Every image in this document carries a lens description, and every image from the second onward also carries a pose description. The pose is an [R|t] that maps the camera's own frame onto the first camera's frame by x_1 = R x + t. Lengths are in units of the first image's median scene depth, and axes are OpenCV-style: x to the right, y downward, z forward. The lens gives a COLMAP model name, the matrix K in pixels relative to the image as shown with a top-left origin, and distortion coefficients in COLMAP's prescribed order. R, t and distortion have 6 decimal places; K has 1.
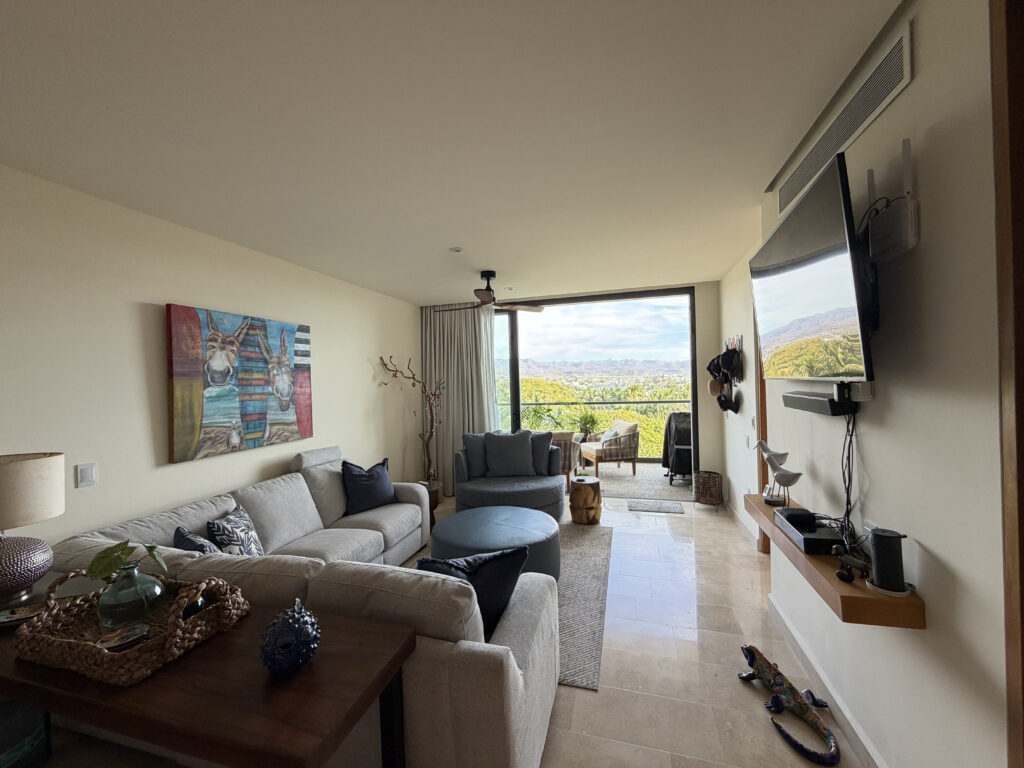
lens RADIAL K [[408.4, 0, 507.0], [0, 408.4, 387.1], [0, 0, 1]] dist [-0.002545, 0.000655]
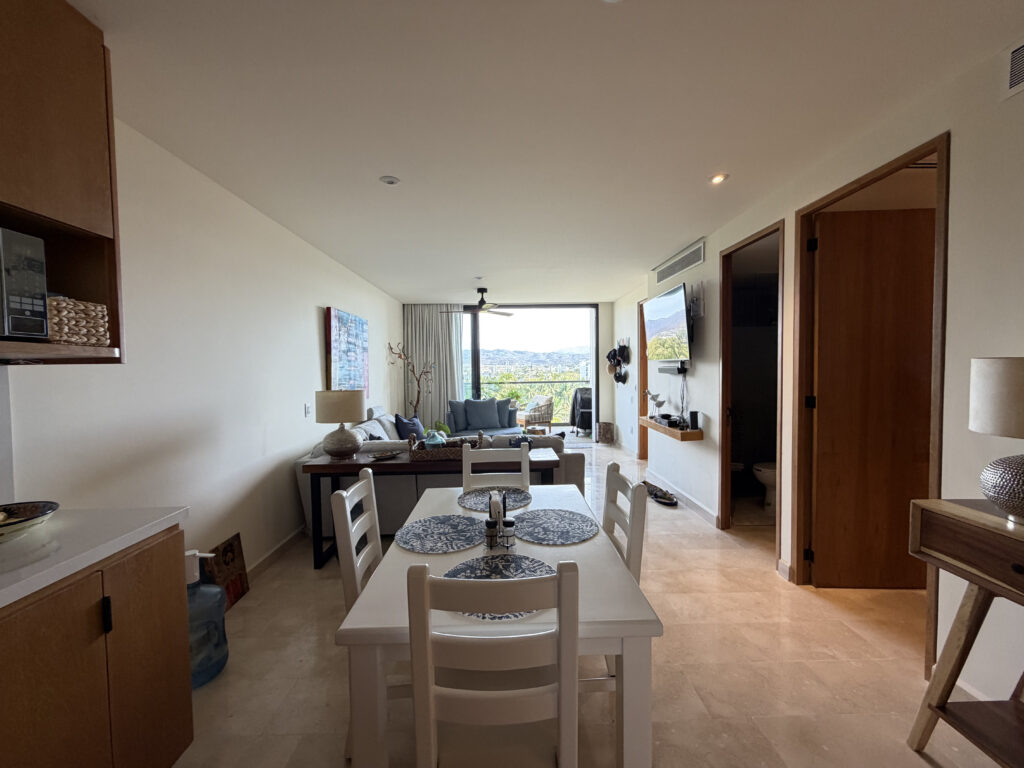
lens RADIAL K [[408.4, 0, 508.5], [0, 408.4, 387.9], [0, 0, 1]] dist [-0.002545, 0.000655]
pose [[0.952316, -0.000592, 0.305113, -0.401483], [-0.008445, 0.999564, 0.028297, 0.036805], [-0.304997, -0.029524, 0.951896, -0.450043]]
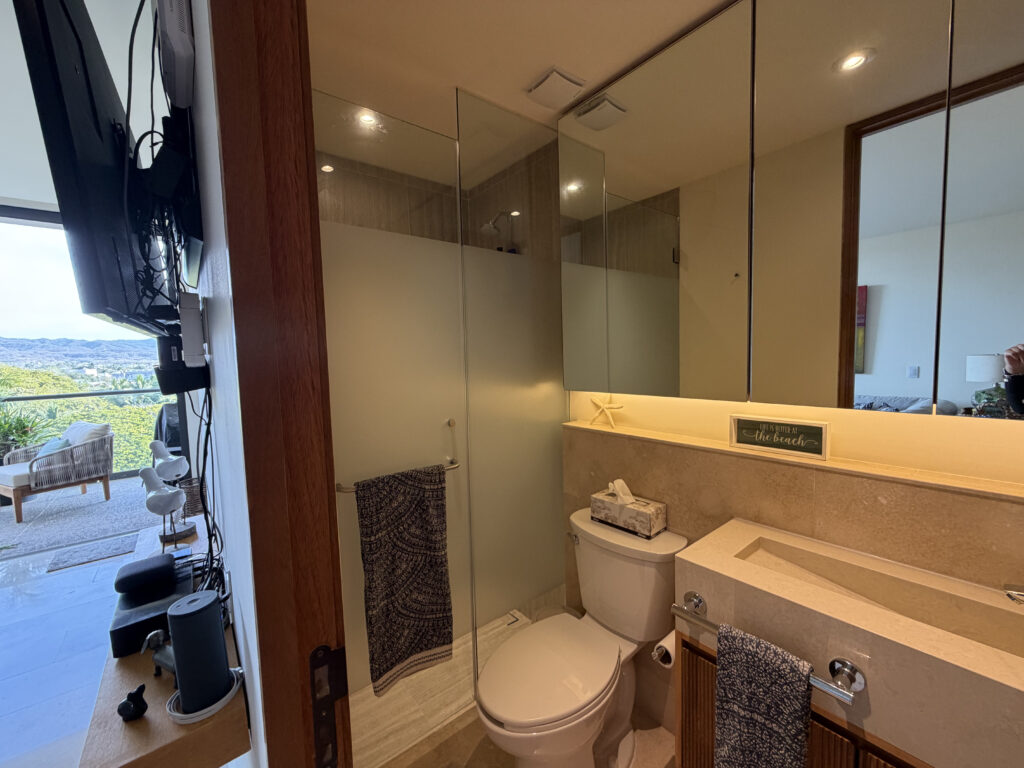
lens RADIAL K [[408.4, 0, 510.4], [0, 408.4, 382.4], [0, 0, 1]] dist [-0.002545, 0.000655]
pose [[0.569598, -0.047494, 0.820550, 0.236580], [0.025214, 0.998869, 0.040312, 0.017199], [-0.821537, -0.002272, 0.570151, 0.106246]]
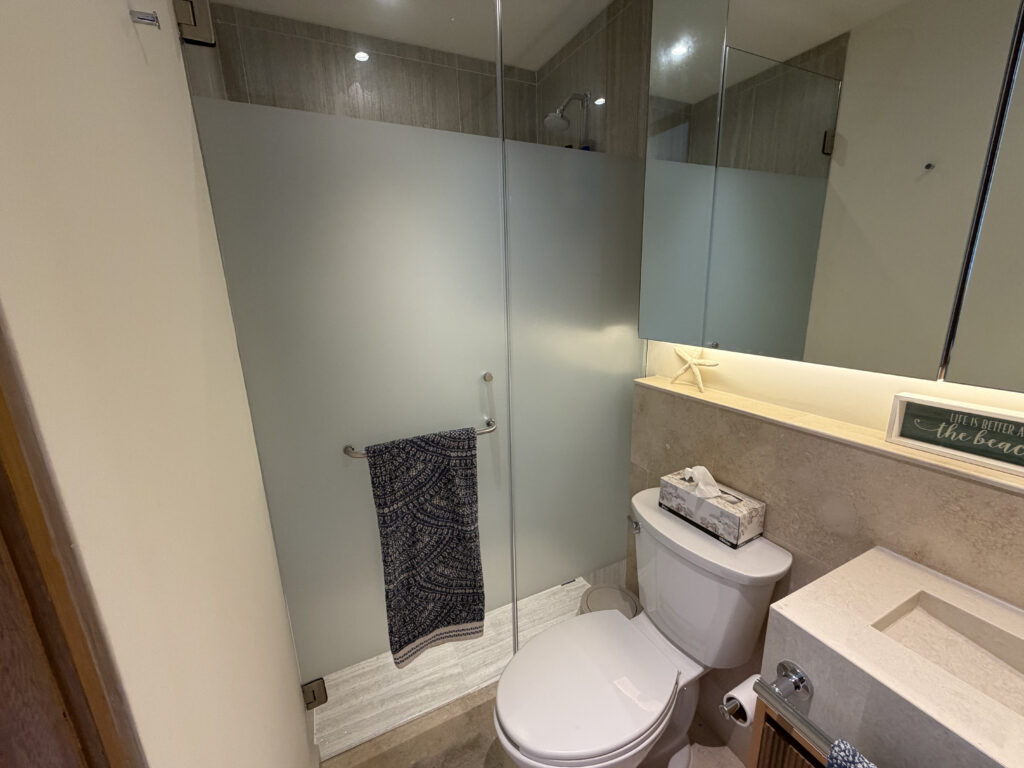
lens RADIAL K [[408.4, 0, 510.5], [0, 408.4, 383.0], [0, 0, 1]] dist [-0.002545, 0.000655]
pose [[0.738462, -0.156355, 0.655917, 0.443283], [0.019270, 0.977241, 0.211256, -0.005329], [-0.674020, -0.143365, 0.724668, 0.163493]]
